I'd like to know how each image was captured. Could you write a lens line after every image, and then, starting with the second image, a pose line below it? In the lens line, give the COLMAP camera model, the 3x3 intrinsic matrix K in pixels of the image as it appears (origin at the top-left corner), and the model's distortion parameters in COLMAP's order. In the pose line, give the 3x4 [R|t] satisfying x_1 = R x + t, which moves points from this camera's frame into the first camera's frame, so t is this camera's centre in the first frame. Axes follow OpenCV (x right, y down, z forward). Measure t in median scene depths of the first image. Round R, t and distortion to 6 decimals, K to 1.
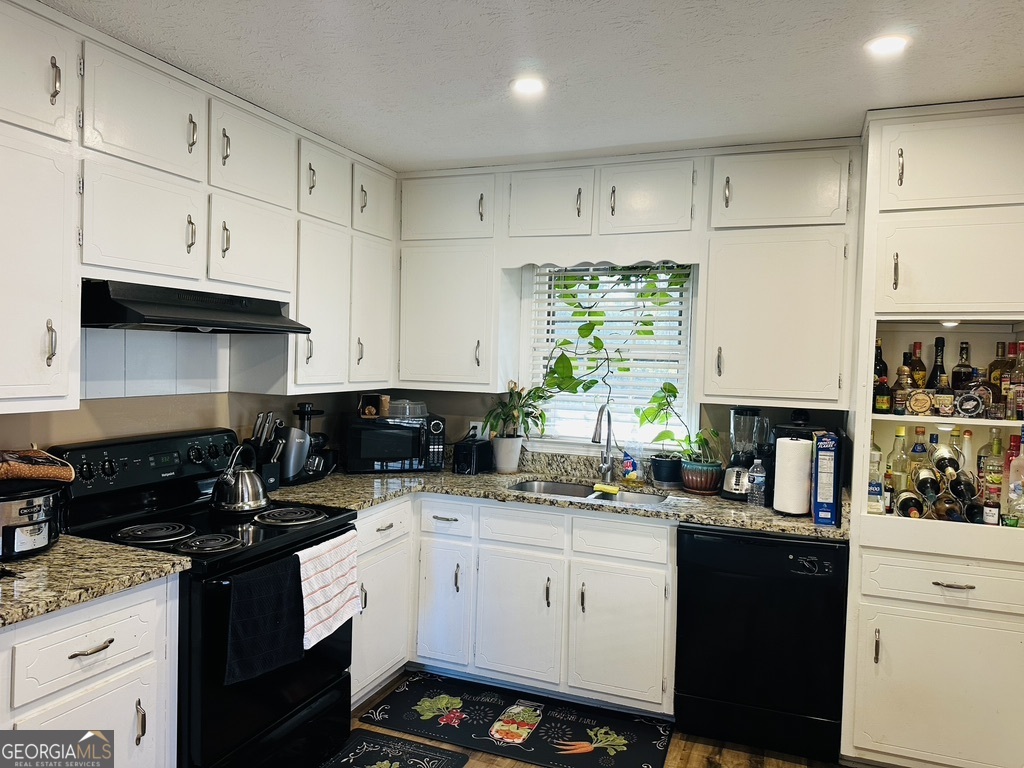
lens RADIAL K [[723.0, 0, 511.4], [0, 723.0, 383.7], [0, 0, 1]] dist [-0.002606, -0.000385]
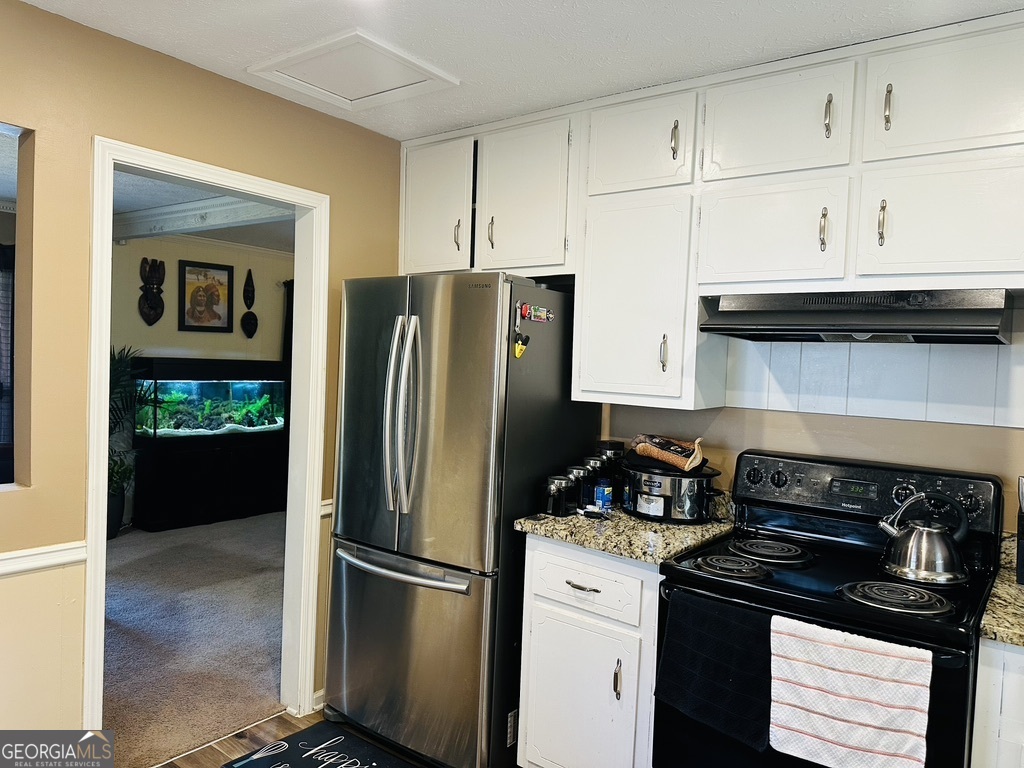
lens RADIAL K [[723.0, 0, 511.6], [0, 723.0, 383.2], [0, 0, 1]] dist [-0.002606, -0.000385]
pose [[-0.262856, -0.002422, -0.964832, 0.487639], [-0.084451, 0.996217, 0.020507, -0.005194], [0.961132, 0.086871, -0.262066, 0.847808]]
